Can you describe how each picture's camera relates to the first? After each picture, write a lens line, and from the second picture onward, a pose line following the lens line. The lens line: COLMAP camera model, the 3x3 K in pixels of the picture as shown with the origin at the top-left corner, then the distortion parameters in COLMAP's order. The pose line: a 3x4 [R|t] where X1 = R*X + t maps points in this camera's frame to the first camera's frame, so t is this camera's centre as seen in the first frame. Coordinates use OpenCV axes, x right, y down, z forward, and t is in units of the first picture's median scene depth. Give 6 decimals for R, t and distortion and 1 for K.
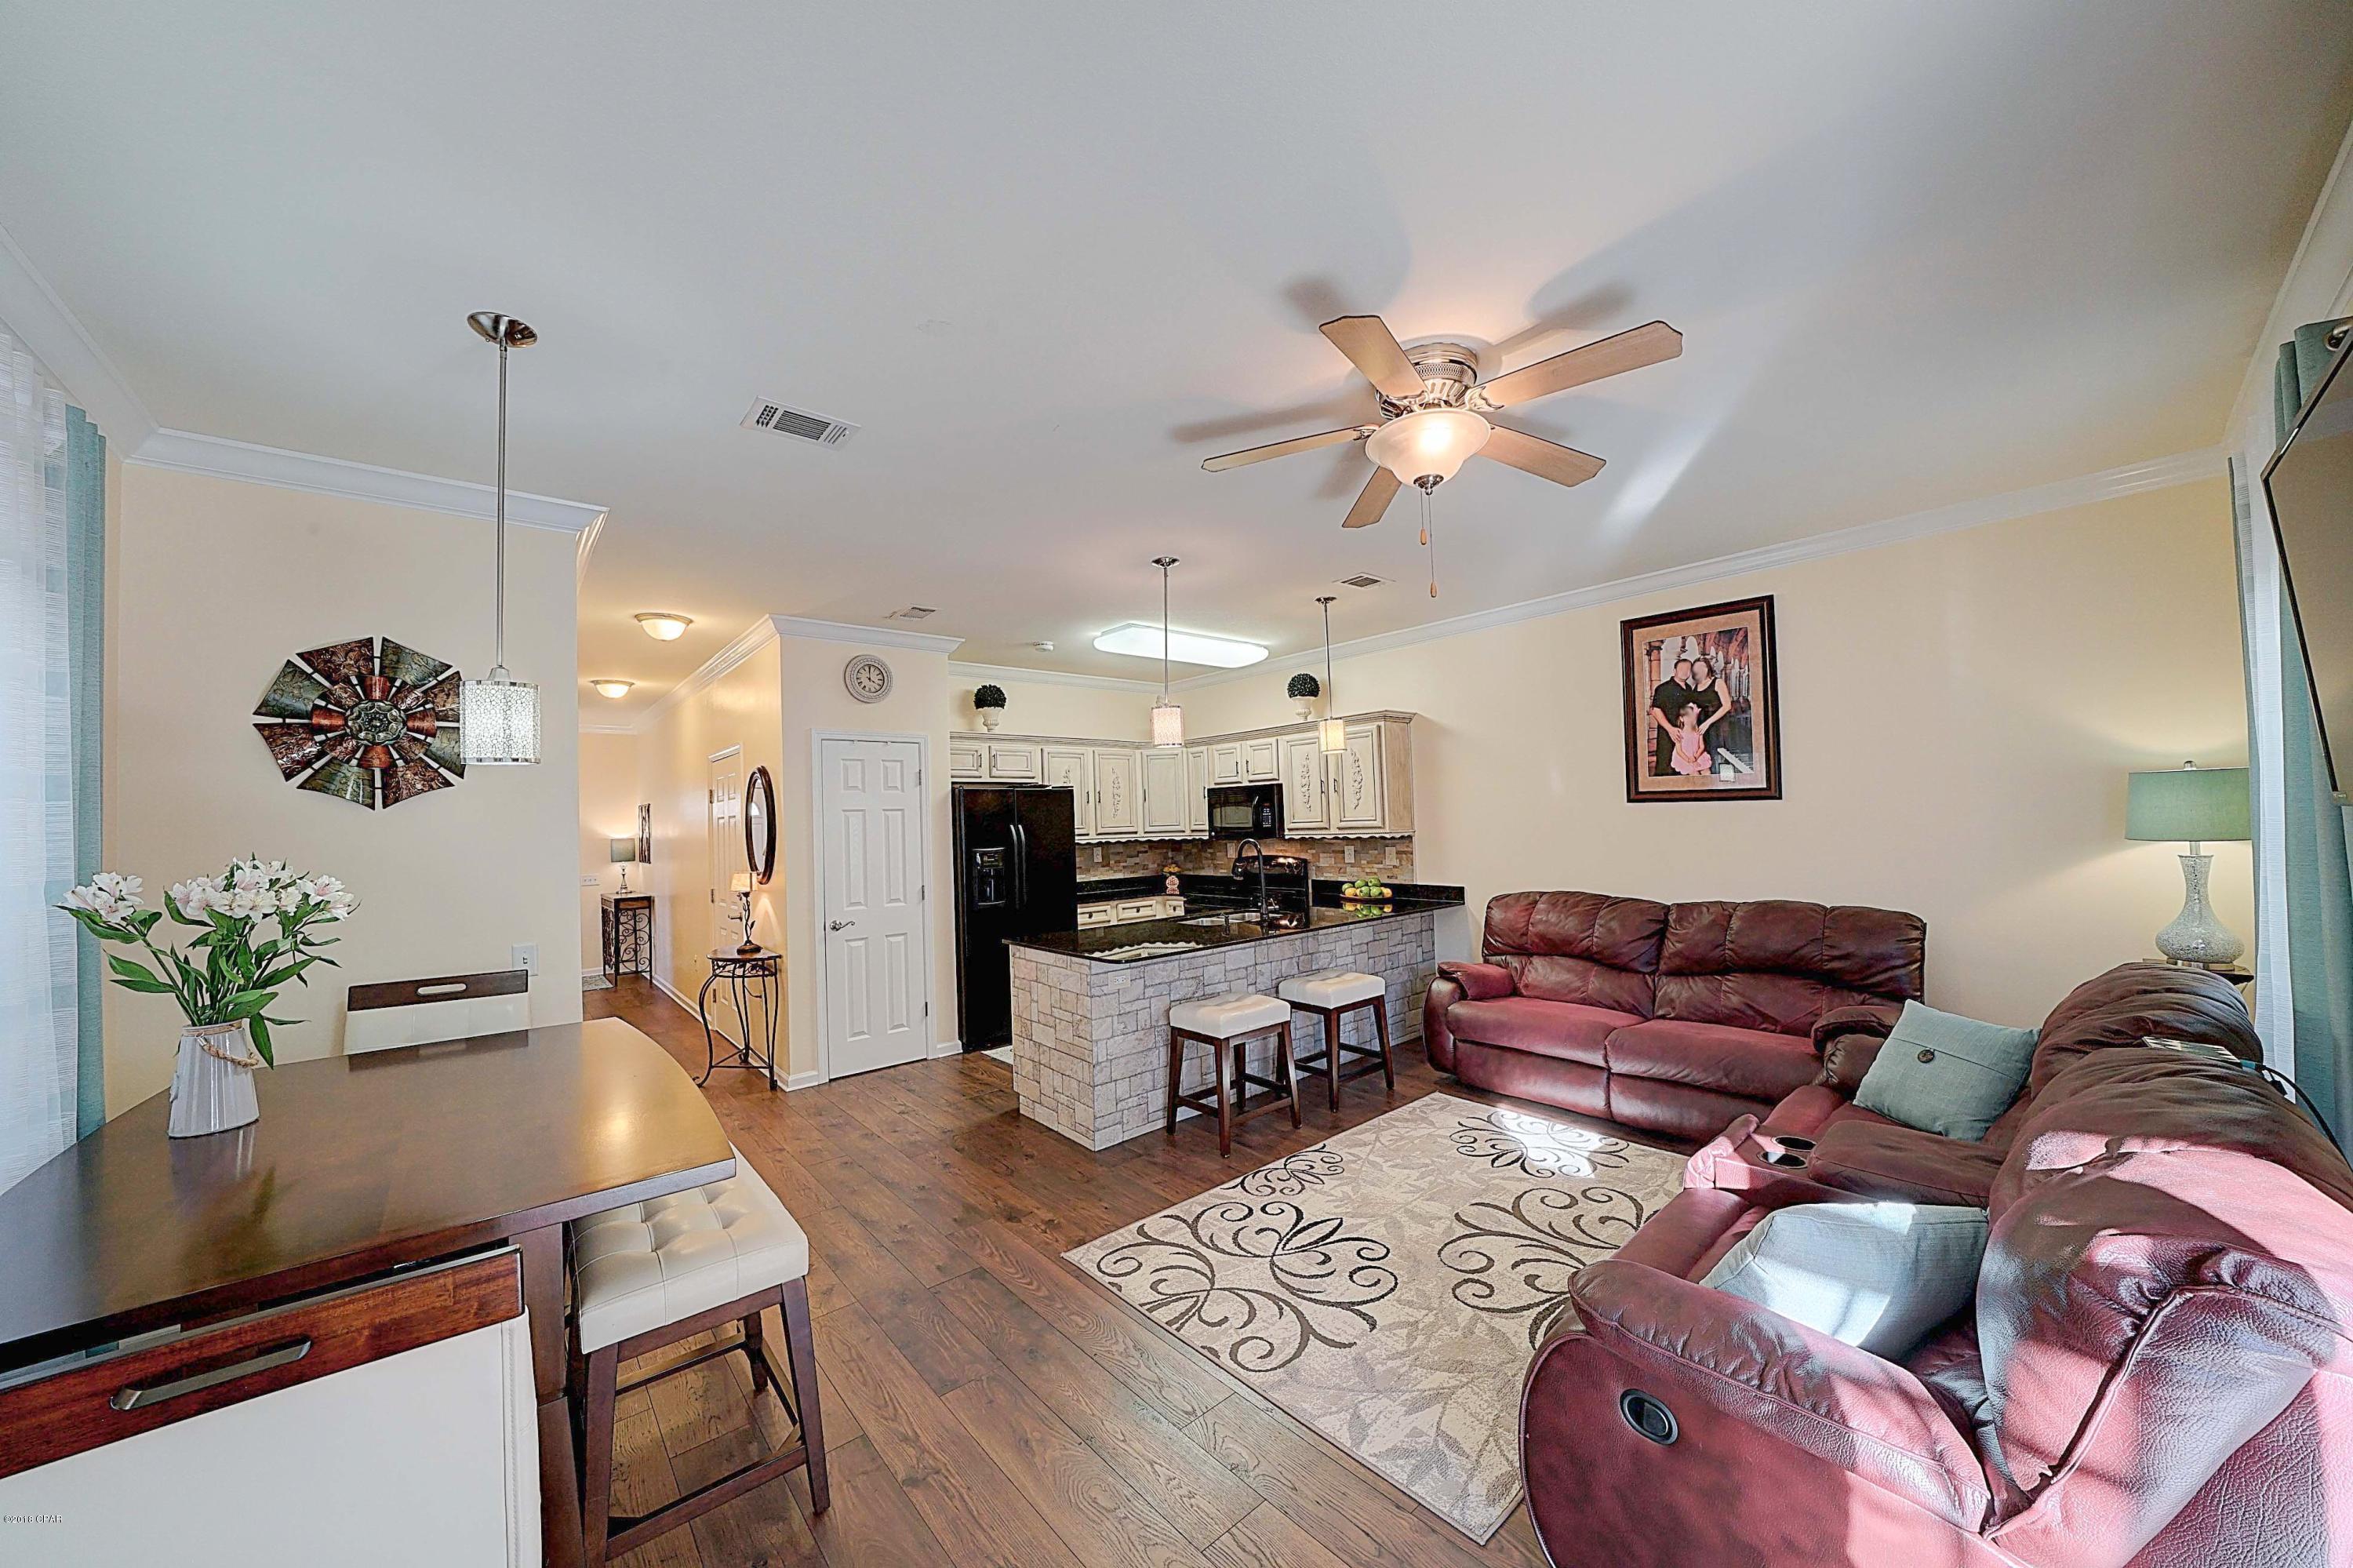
lens RADIAL K [[813.0, 0, 1164.2], [0, 813.0, 793.3], [0, 0, 1]] dist [-0.026110, 0.003340]
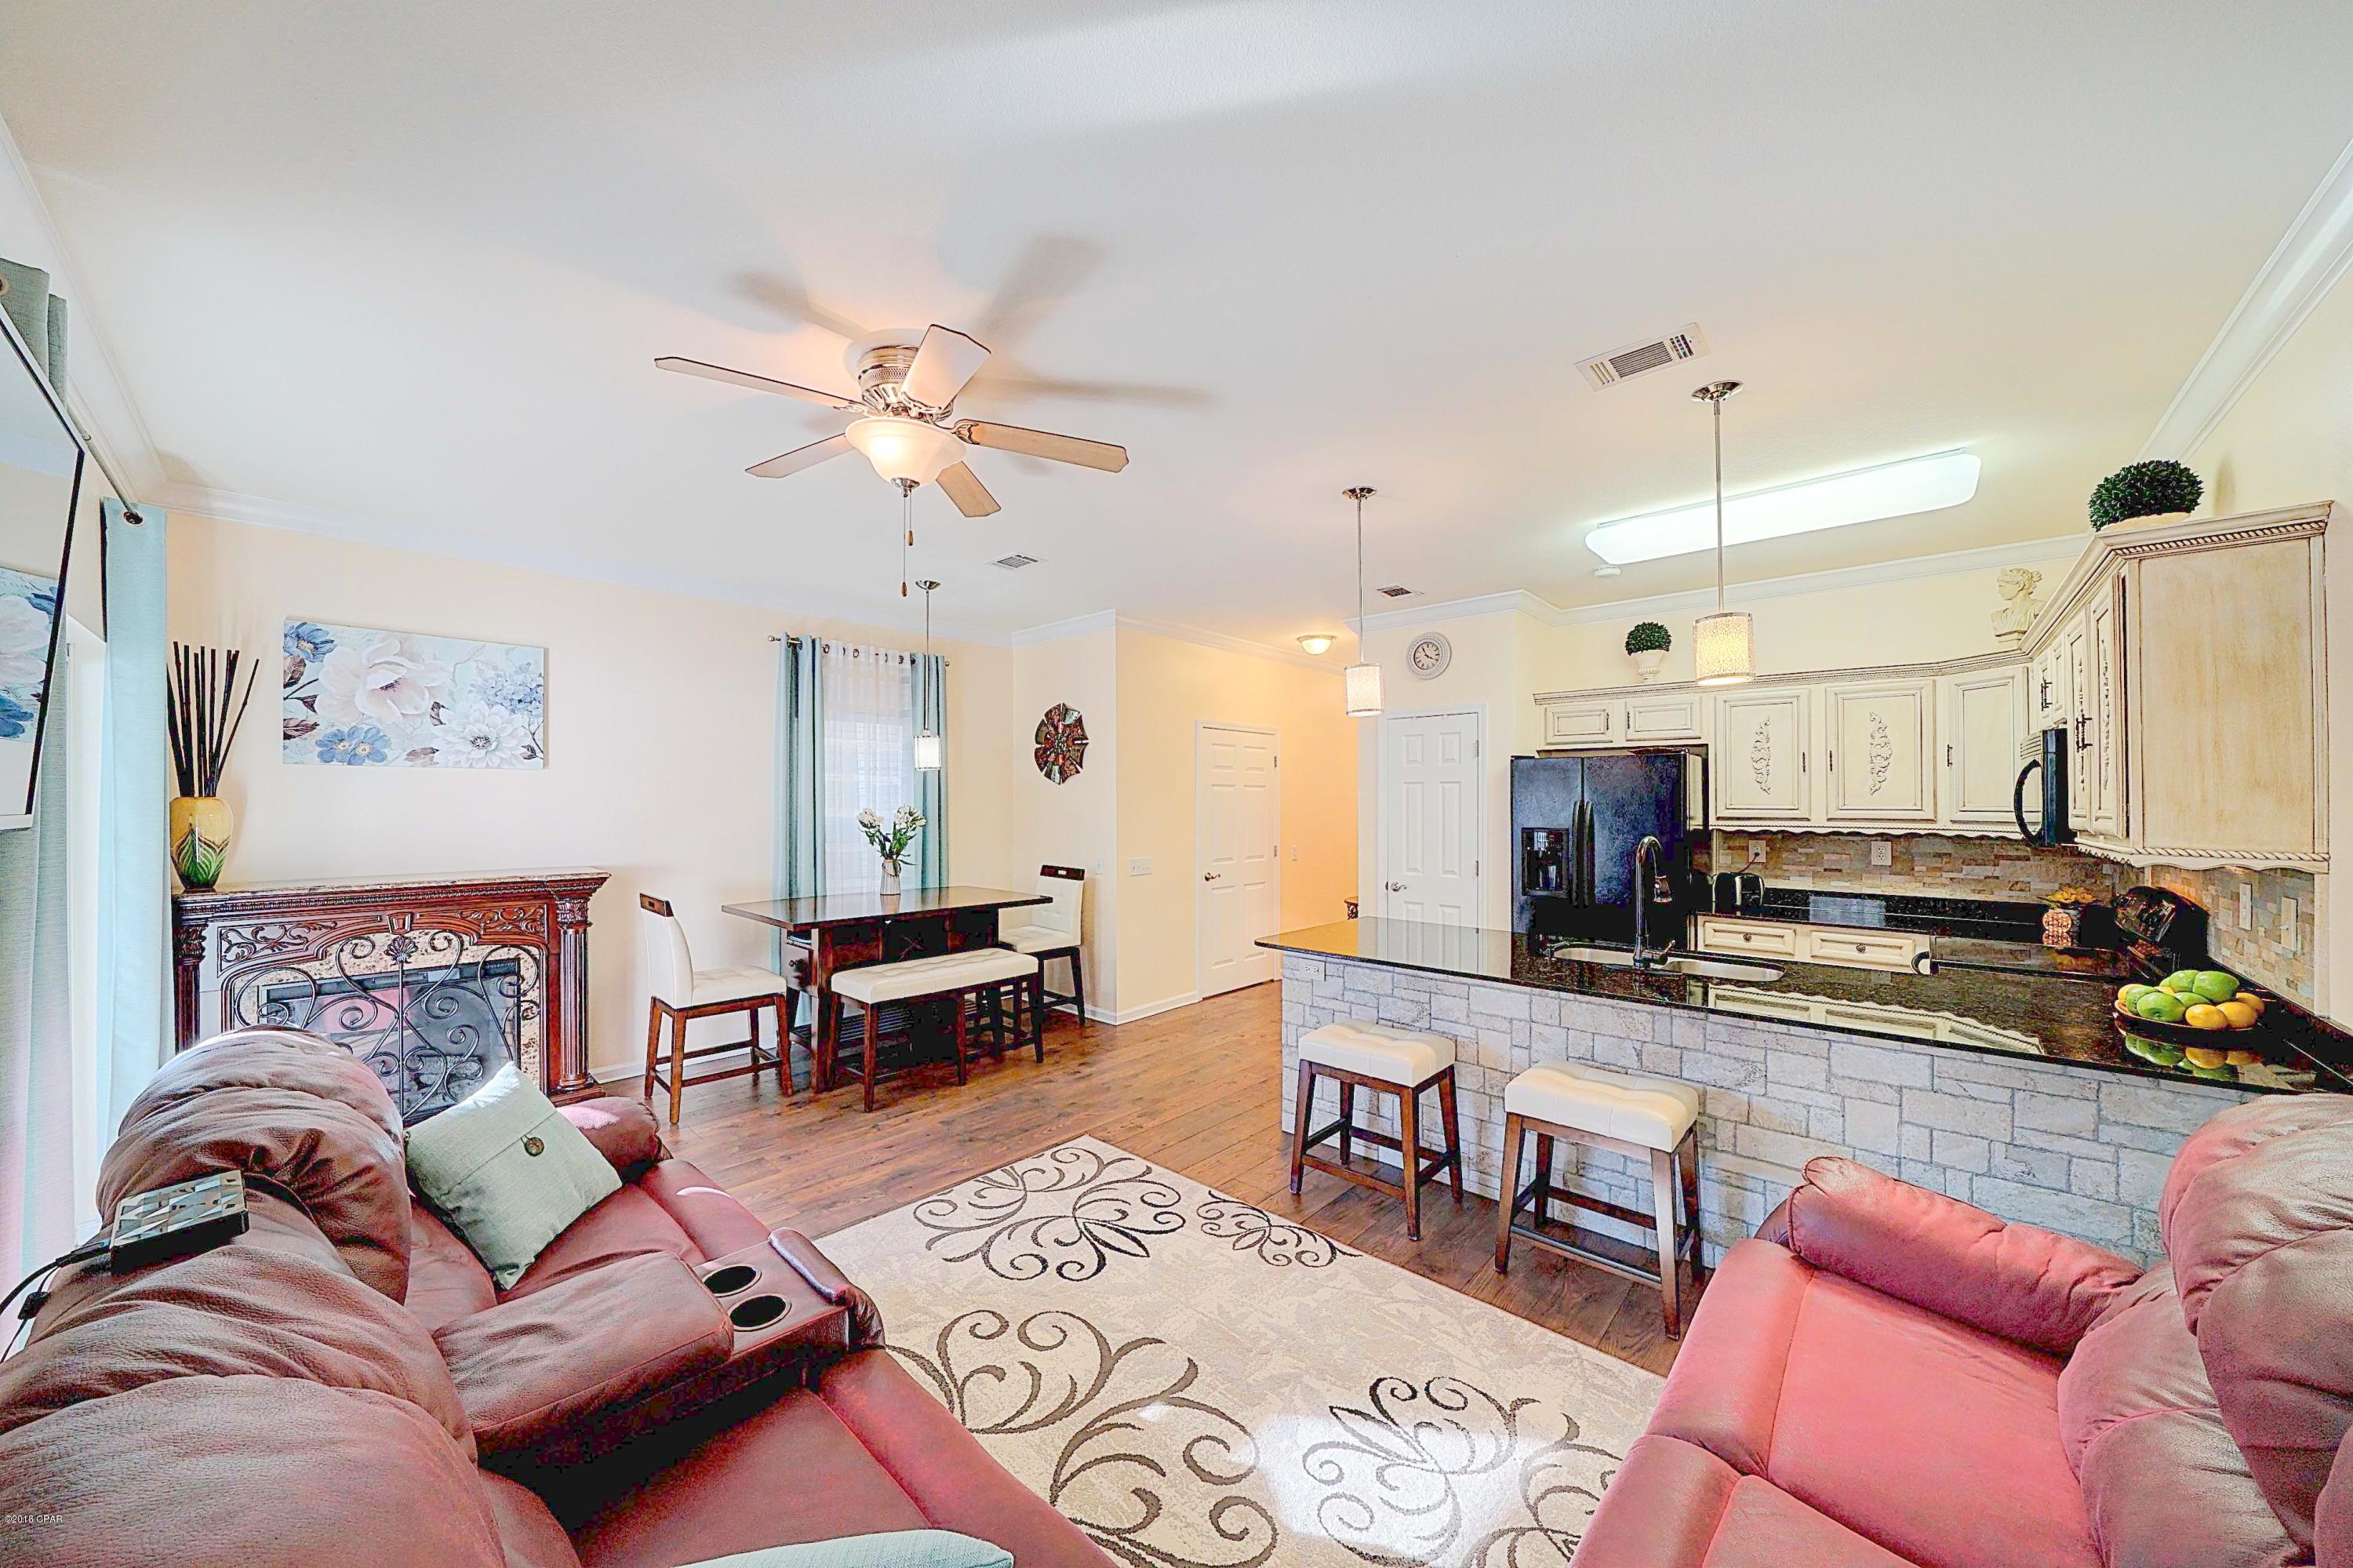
lens RADIAL K [[813.0, 0, 1164.2], [0, 813.0, 793.3], [0, 0, 1]] dist [-0.026110, 0.003340]
pose [[0.114314, 0.023611, -0.993164, 0.579567], [0.030225, 0.999172, 0.027232, -0.003554], [0.992985, -0.033131, 0.113506, 0.495348]]
